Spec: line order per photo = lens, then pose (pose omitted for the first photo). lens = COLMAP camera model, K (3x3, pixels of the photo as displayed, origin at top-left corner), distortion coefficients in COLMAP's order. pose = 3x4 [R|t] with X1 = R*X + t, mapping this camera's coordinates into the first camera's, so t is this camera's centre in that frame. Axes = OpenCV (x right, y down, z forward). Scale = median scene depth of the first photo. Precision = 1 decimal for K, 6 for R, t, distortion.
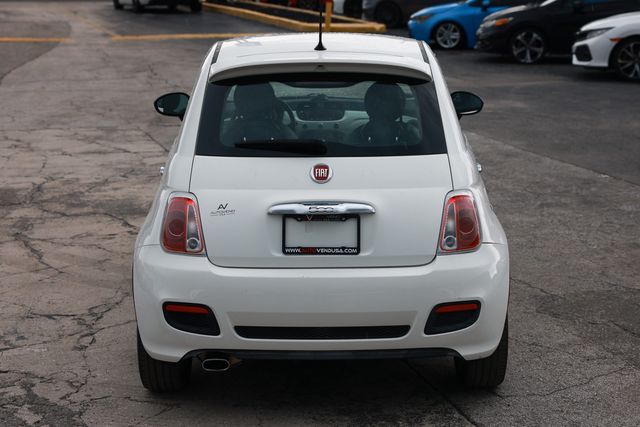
lens RADIAL K [[1150.1, 0, 342.2], [0, 1150.1, 230.7], [0, 0, 1]] dist [0.152005, 0.000000]
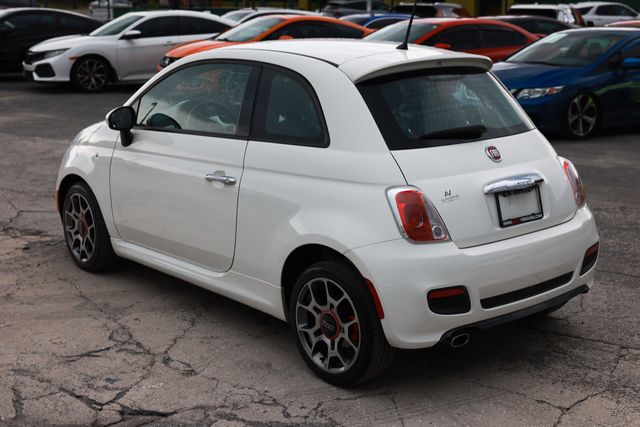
lens RADIAL K [[921.2, 0, 319.5], [0, 921.2, 210.1], [0, 0, 1]] dist [0.039995, 0.000000]
pose [[0.761626, -0.141383, 0.632406, -0.733789], [0.144920, 0.988354, 0.046428, -0.062353], [-0.631605, 0.056287, 0.773244, 0.410119]]
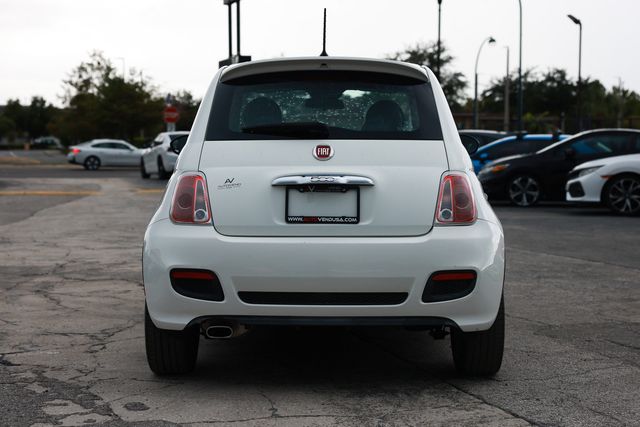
lens RADIAL K [[1089.0, 0, 319.1], [0, 1089.0, 231.3], [0, 0, 1]] dist [0.138655, 0.000000]
pose [[0.999542, 0.004696, -0.029886, 0.008126], [-0.009421, 0.987073, -0.159996, 0.181955], [0.028749, 0.160204, 0.986665, 0.026262]]
